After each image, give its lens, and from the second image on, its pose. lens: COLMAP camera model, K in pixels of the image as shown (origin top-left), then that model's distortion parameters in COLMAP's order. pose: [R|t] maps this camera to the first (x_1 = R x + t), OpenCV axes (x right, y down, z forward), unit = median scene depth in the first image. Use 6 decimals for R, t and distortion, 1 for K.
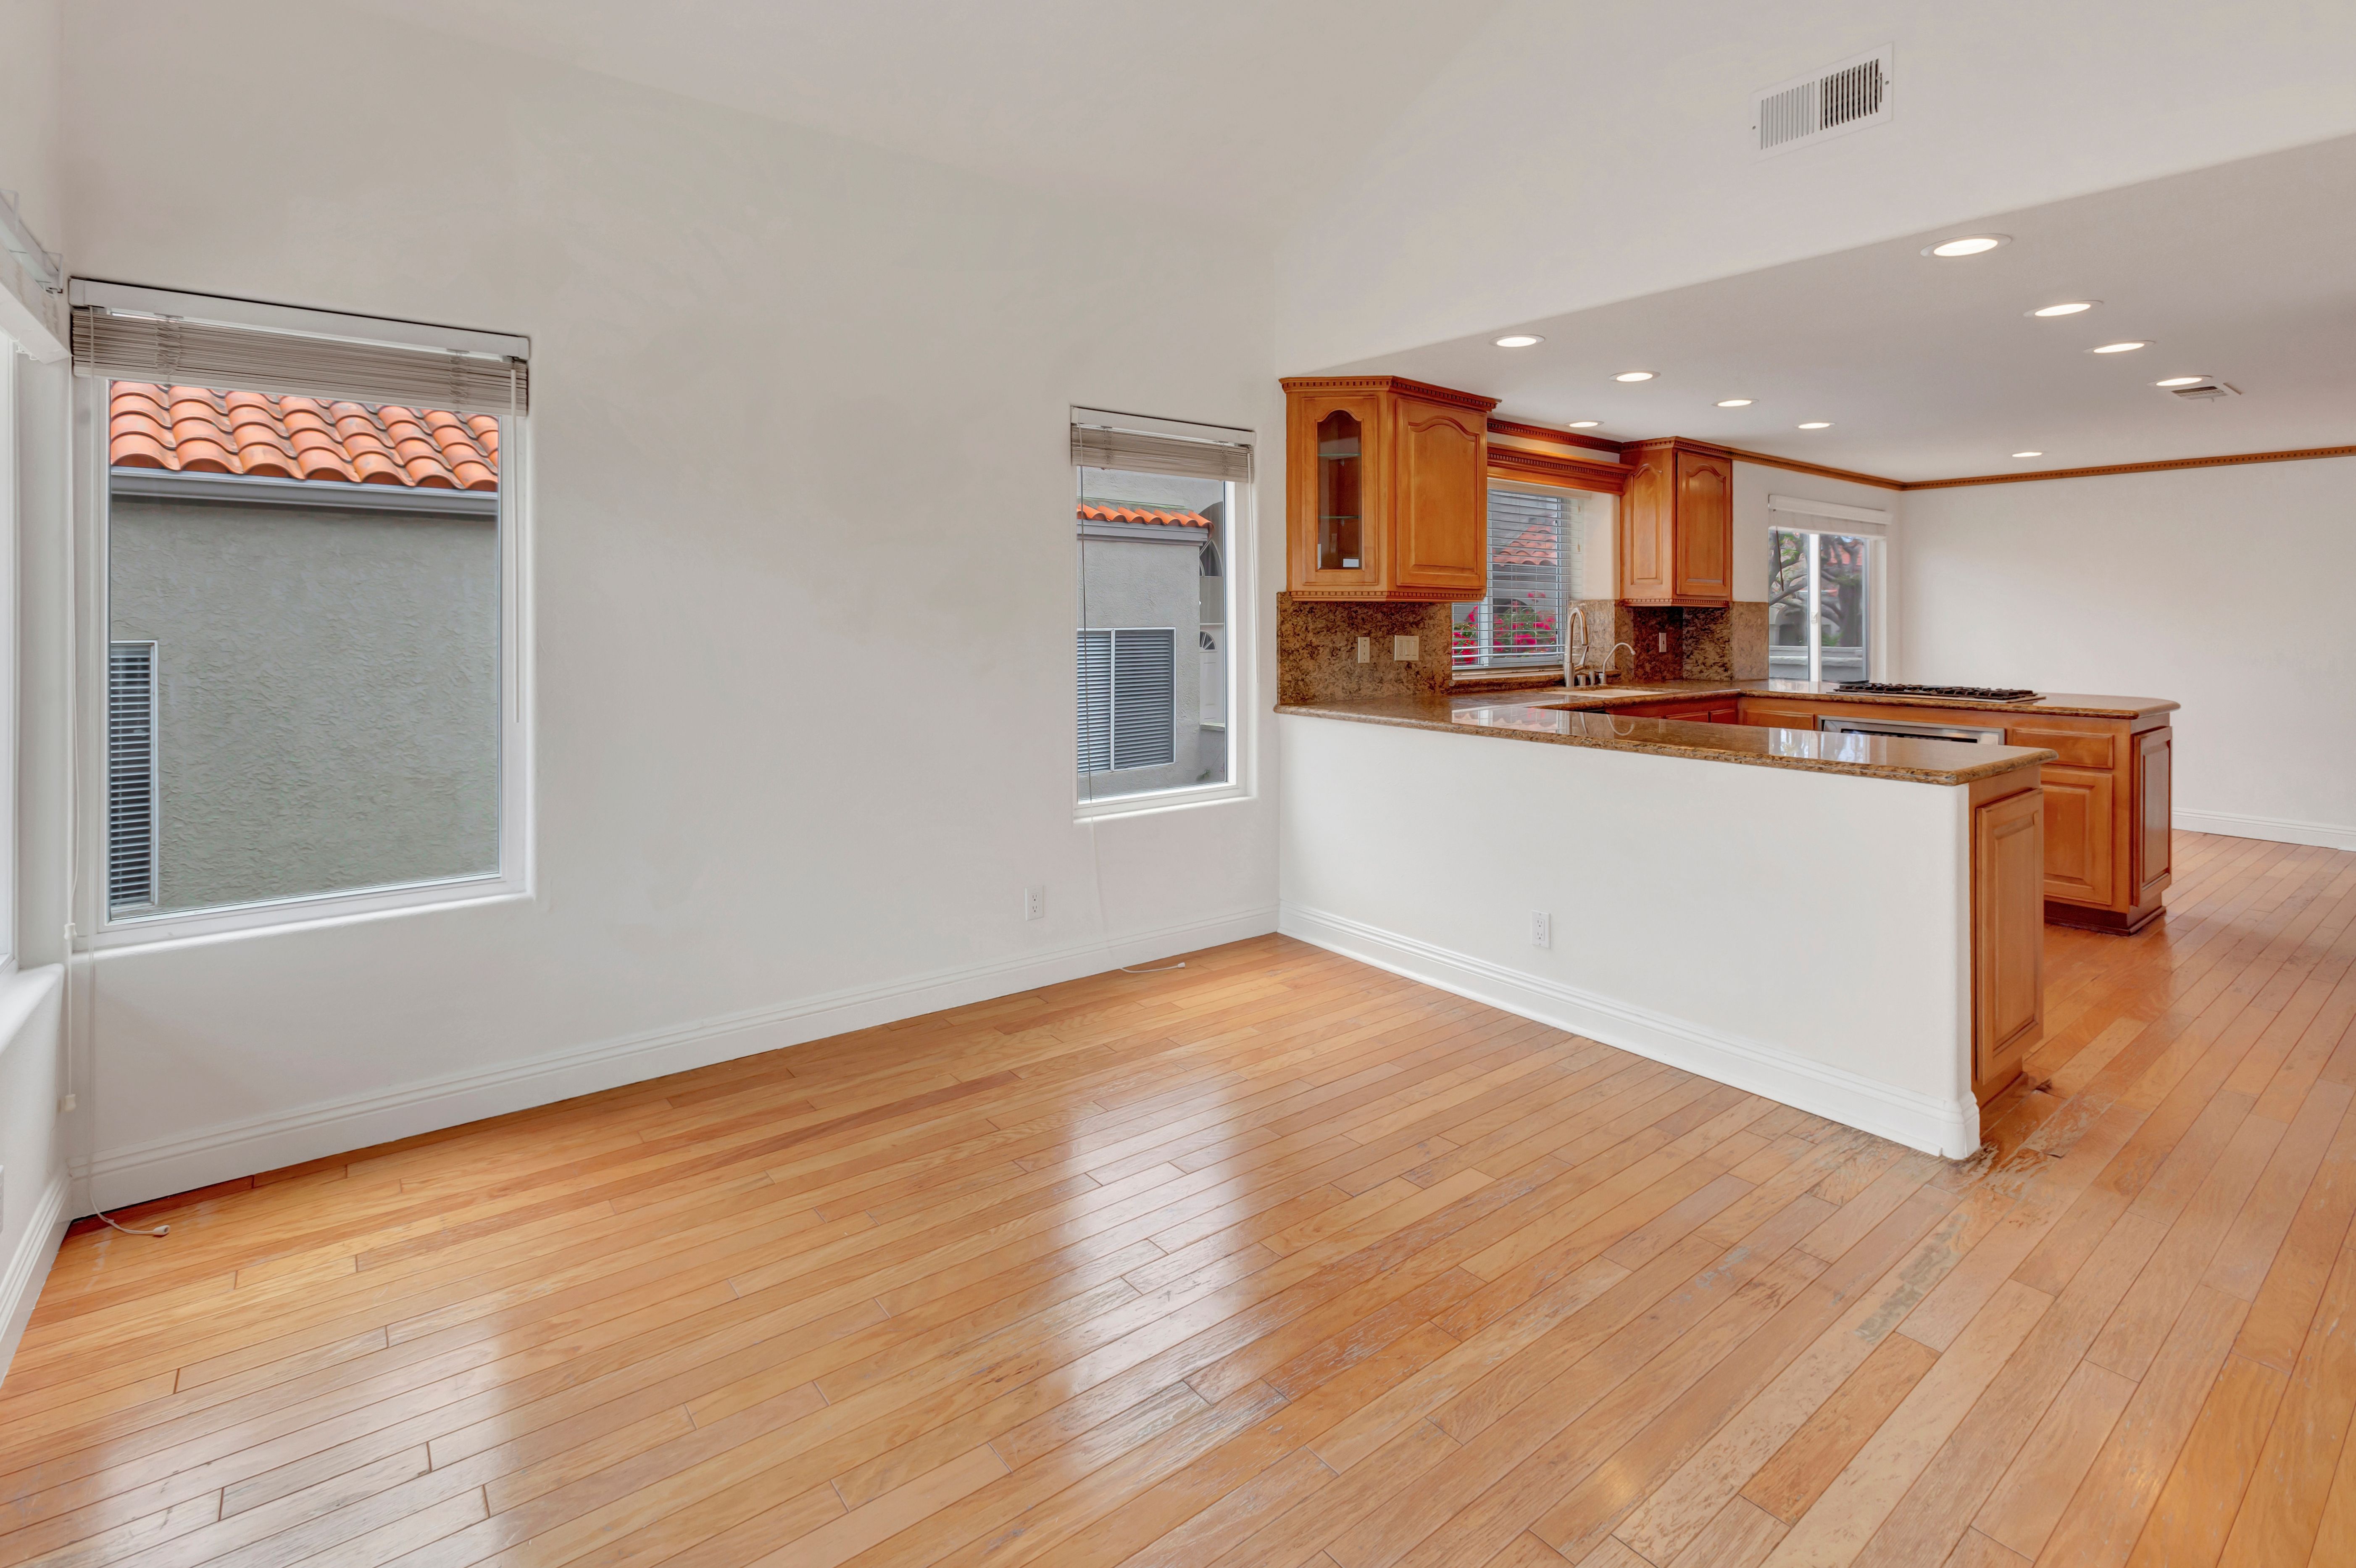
lens RADIAL K [[1097.0, 0, 1169.3], [0, 1097.0, 771.1], [0, 0, 1]] dist [-0.011098, 0.002611]
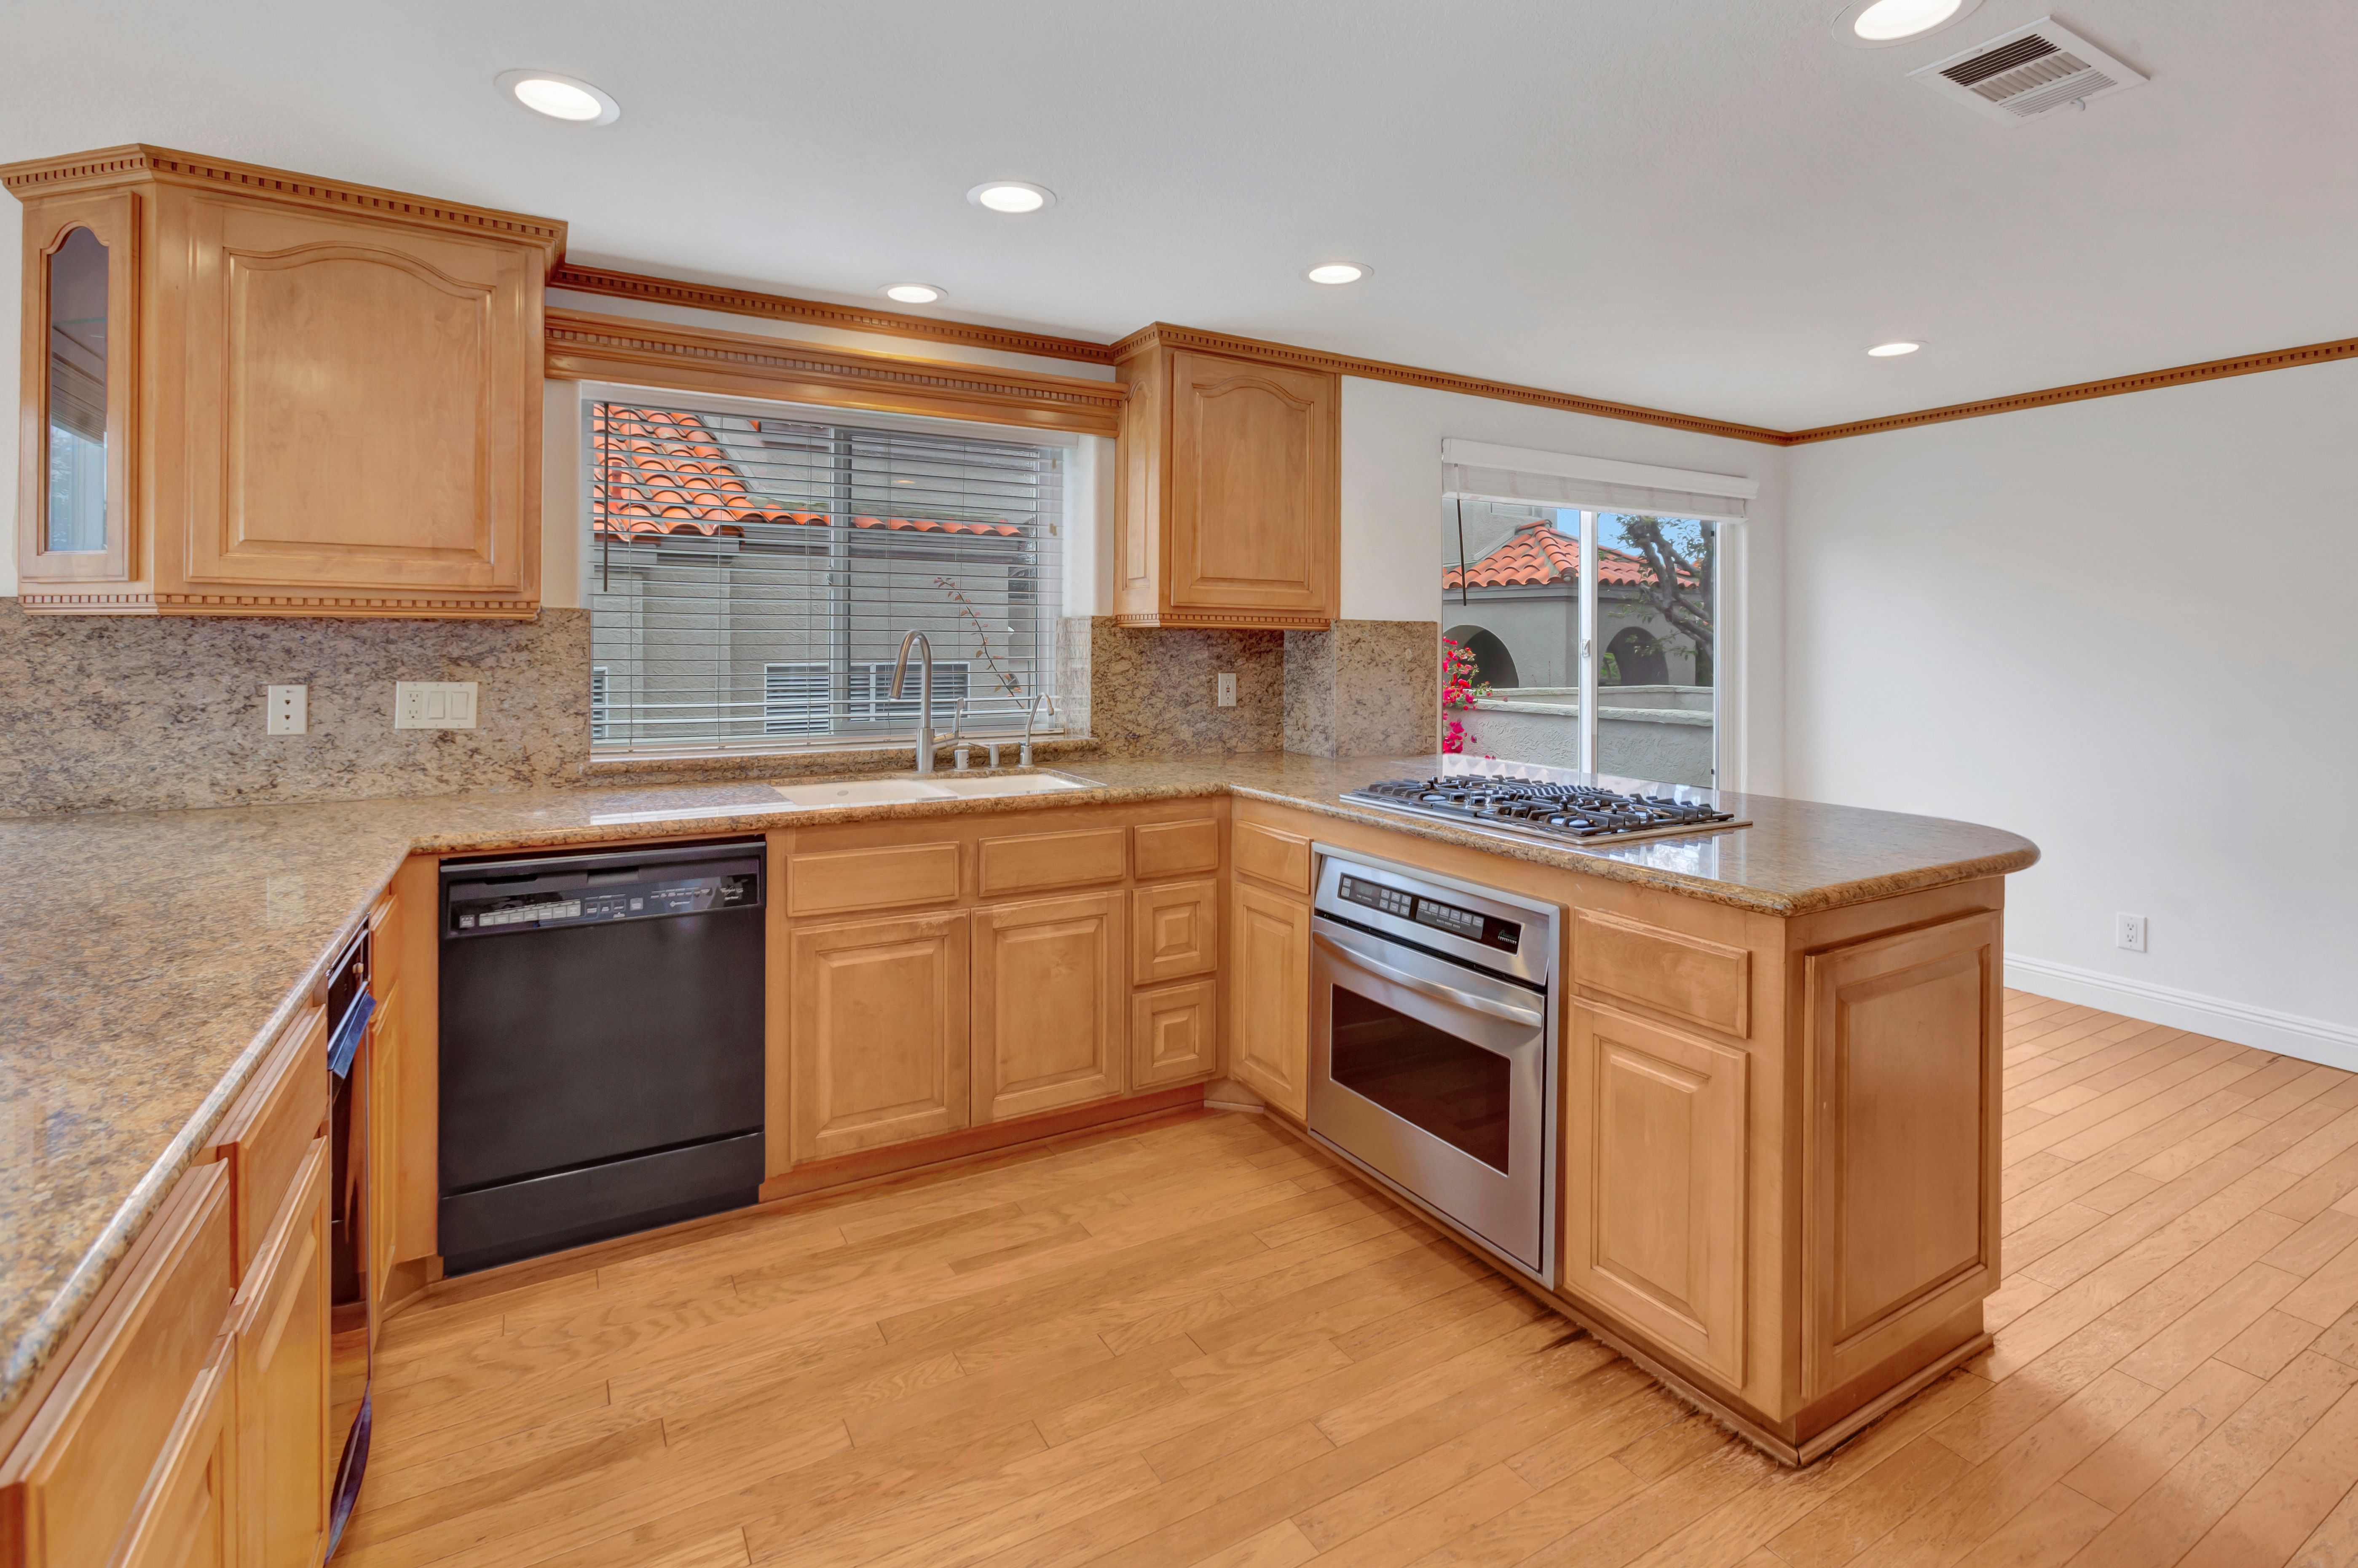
lens RADIAL K [[1098.0, 0, 1184.6], [0, 1098.0, 783.5], [0, 0, 1]] dist [-0.011098, 0.002611]
pose [[0.991142, 0.018143, -0.131561, 0.637937], [-0.020241, 0.999688, -0.014629, -0.073409], [0.131254, 0.017162, 0.991200, 0.521943]]
